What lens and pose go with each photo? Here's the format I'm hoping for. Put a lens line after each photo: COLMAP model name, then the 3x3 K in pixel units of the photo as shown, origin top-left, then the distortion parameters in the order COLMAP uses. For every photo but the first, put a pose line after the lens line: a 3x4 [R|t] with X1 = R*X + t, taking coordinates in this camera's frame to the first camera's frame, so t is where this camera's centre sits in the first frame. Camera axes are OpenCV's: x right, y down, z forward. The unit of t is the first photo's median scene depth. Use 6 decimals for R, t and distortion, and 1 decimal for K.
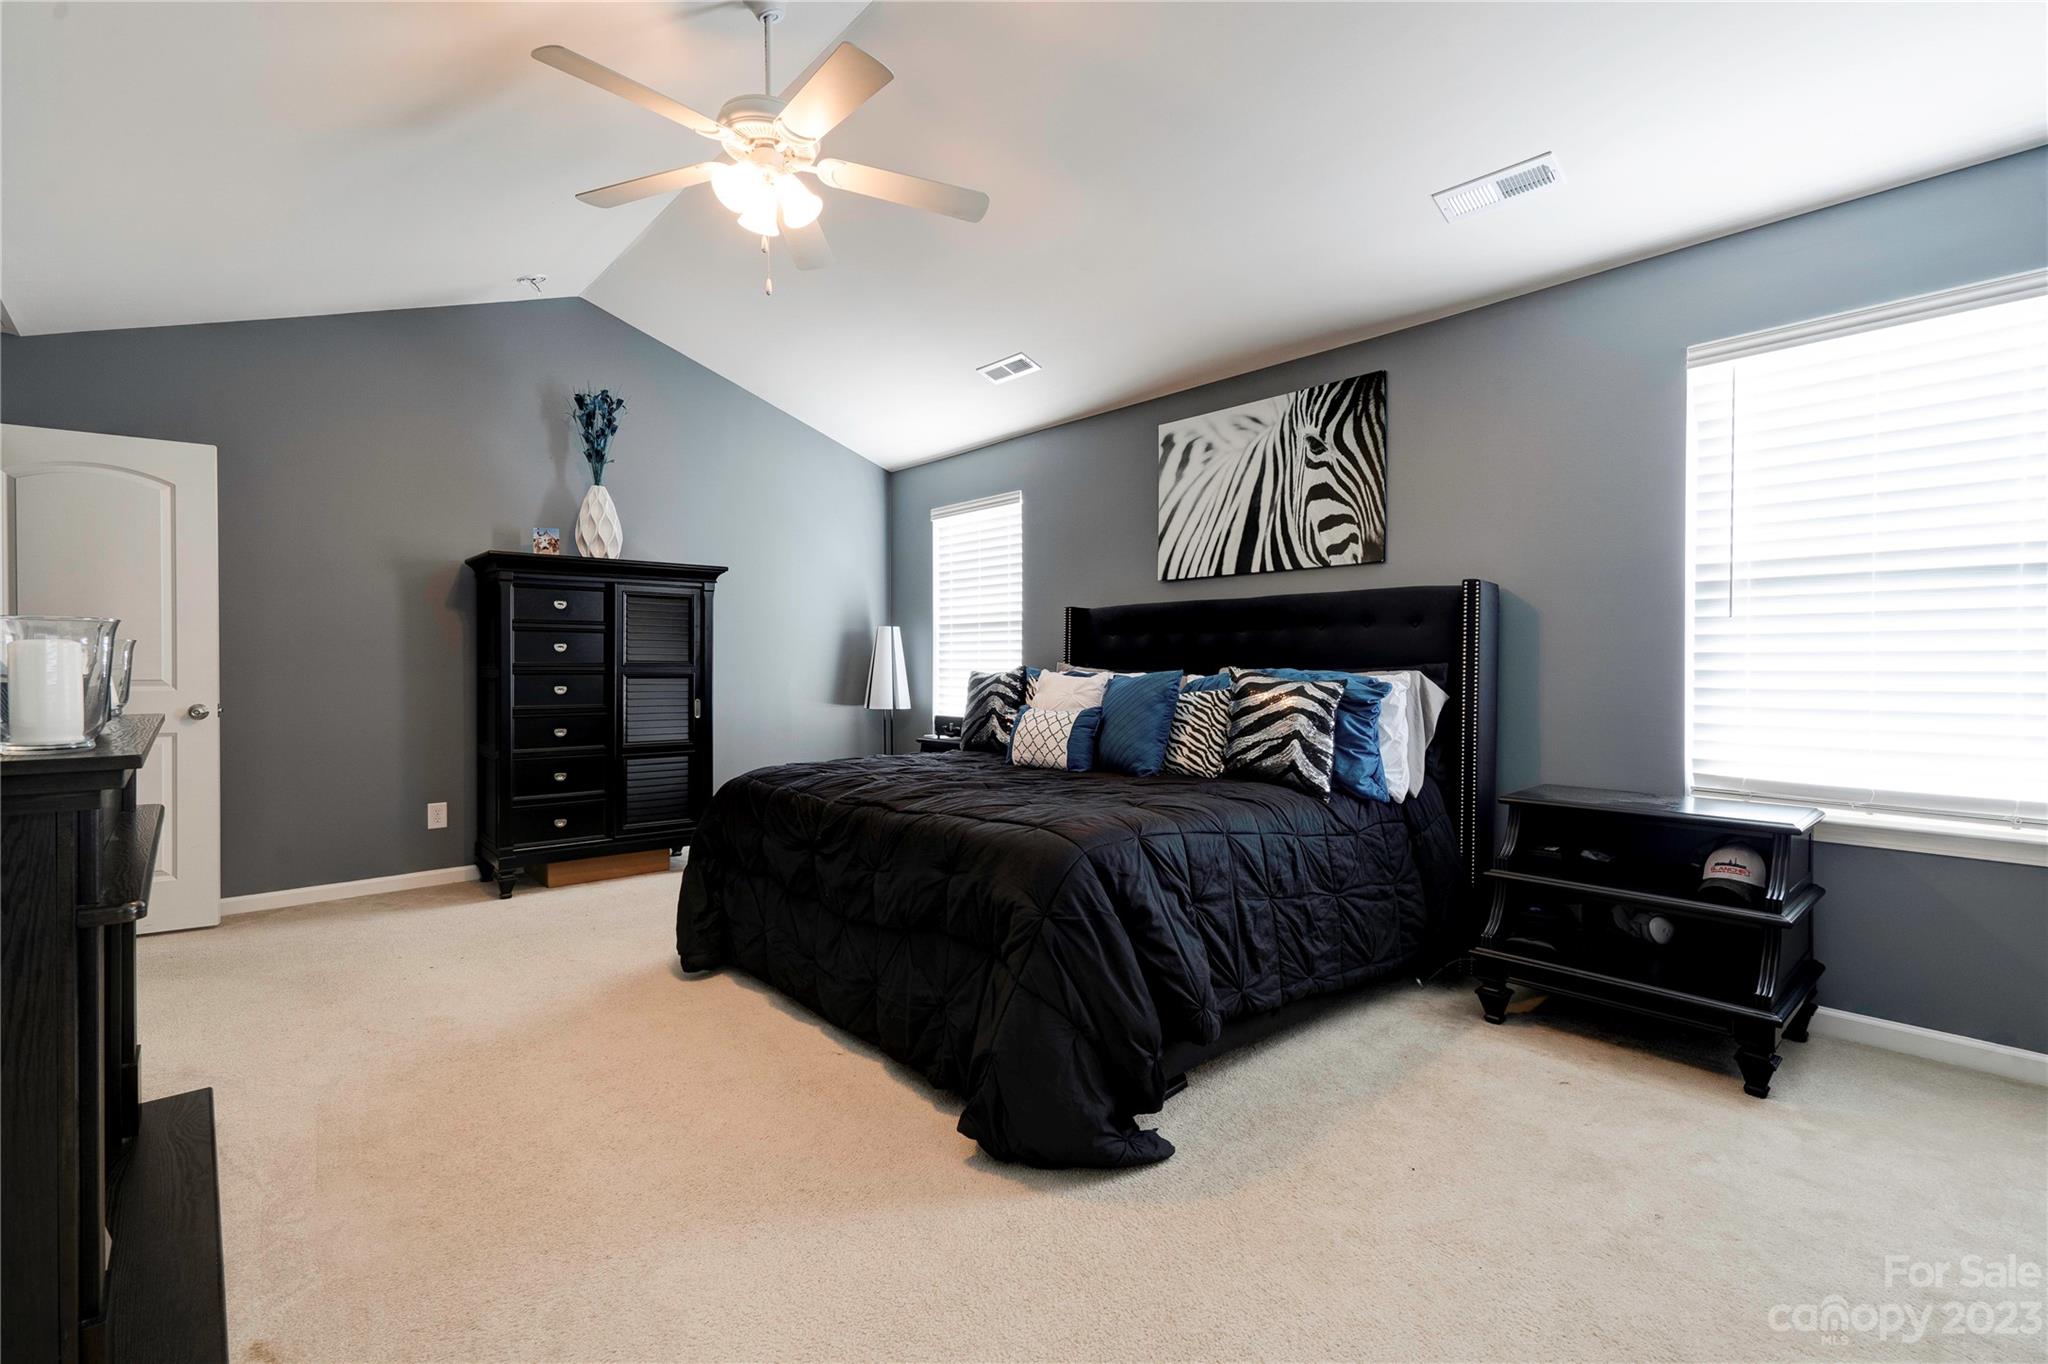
lens RADIAL K [[934.3, 0, 1010.7], [0, 934.3, 676.6], [0, 0, 1]] dist [-0.012835, 0.020377]
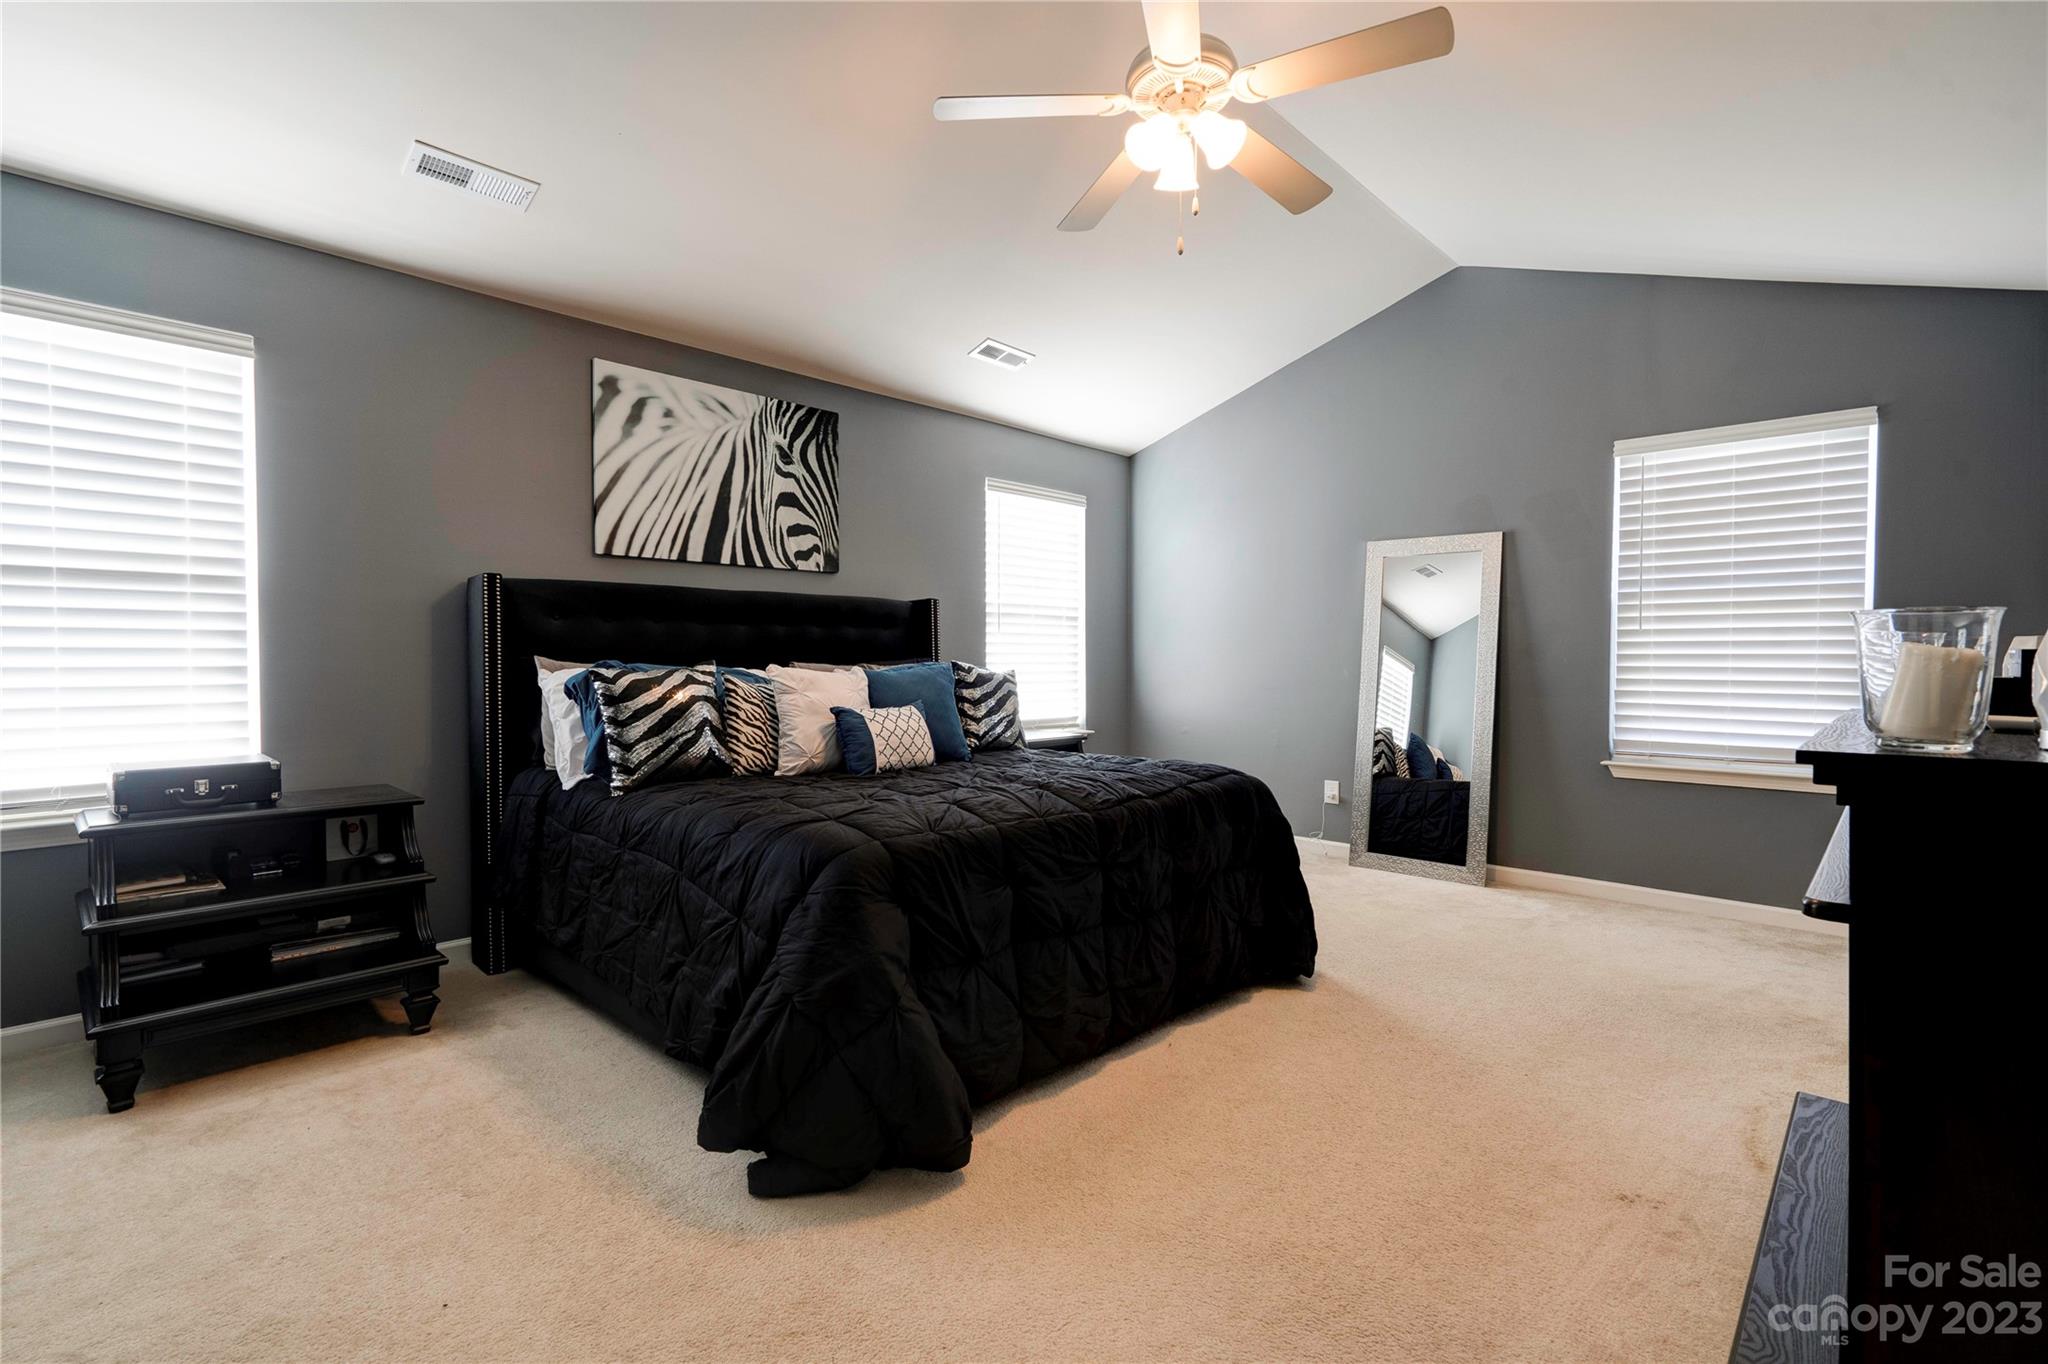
lens RADIAL K [[934.3, 0, 1010.7], [0, 934.3, 676.6], [0, 0, 1]] dist [-0.012835, 0.020377]
pose [[-0.076245, -0.018504, 0.996917, -0.767788], [0.012503, 0.999731, 0.019513, -0.009976], [-0.997011, 0.013952, -0.075993, 0.818350]]
